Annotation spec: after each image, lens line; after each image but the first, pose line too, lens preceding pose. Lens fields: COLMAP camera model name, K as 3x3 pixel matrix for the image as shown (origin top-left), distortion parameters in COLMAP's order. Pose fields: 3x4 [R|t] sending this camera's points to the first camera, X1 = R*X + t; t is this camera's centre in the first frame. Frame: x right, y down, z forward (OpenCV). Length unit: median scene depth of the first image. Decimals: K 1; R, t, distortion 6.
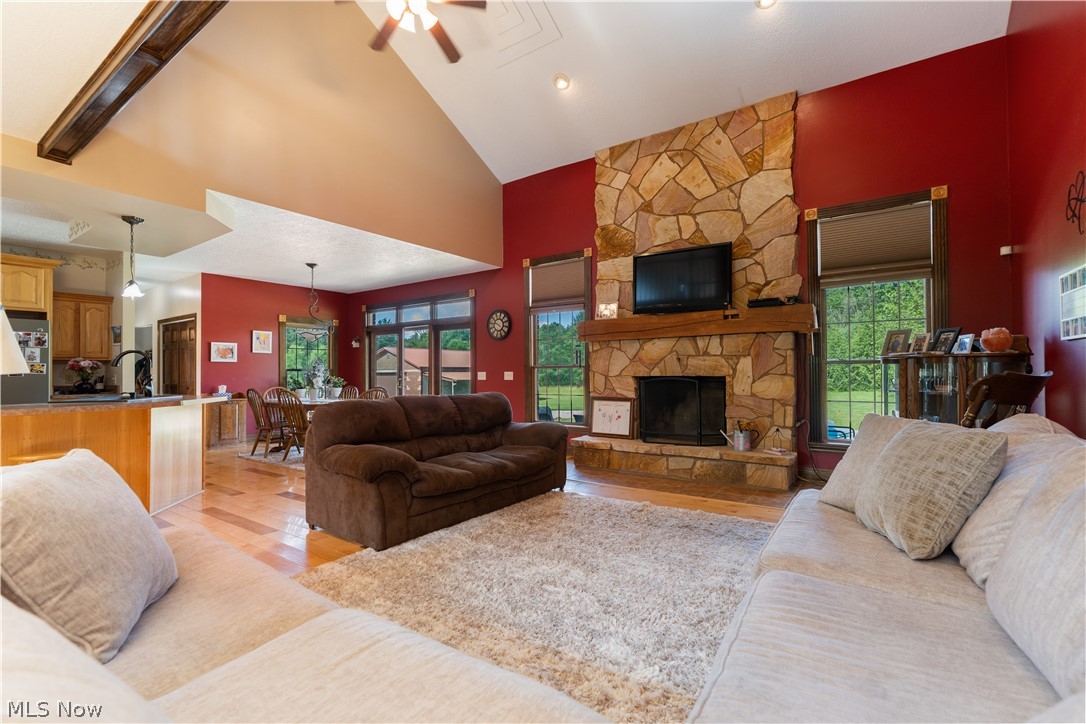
lens RADIAL K [[486.8, 0, 542.2], [0, 486.8, 365.7], [0, 0, 1]] dist [-0.008035, 0.003826]
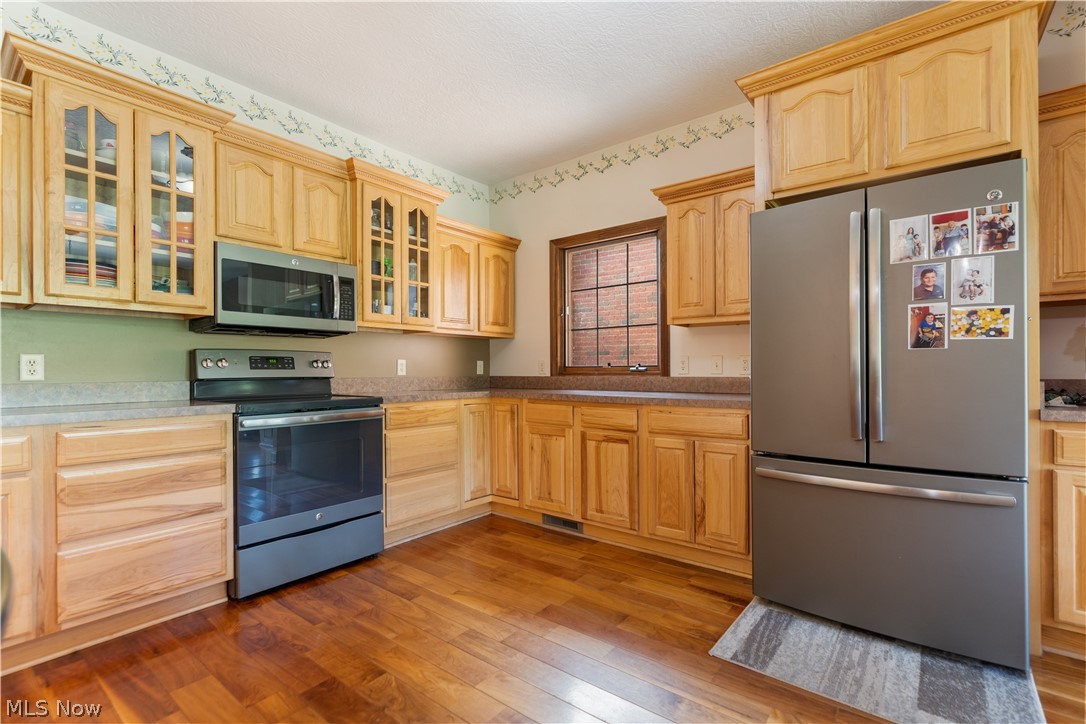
lens RADIAL K [[486.8, 0, 544.3], [0, 486.8, 365.9], [0, 0, 1]] dist [-0.008035, 0.003826]
pose [[-0.043857, 0.006720, -0.999015, -0.712928], [0.013960, 0.999884, 0.006113, 0.027427], [0.998940, -0.013678, -0.043946, 0.723818]]
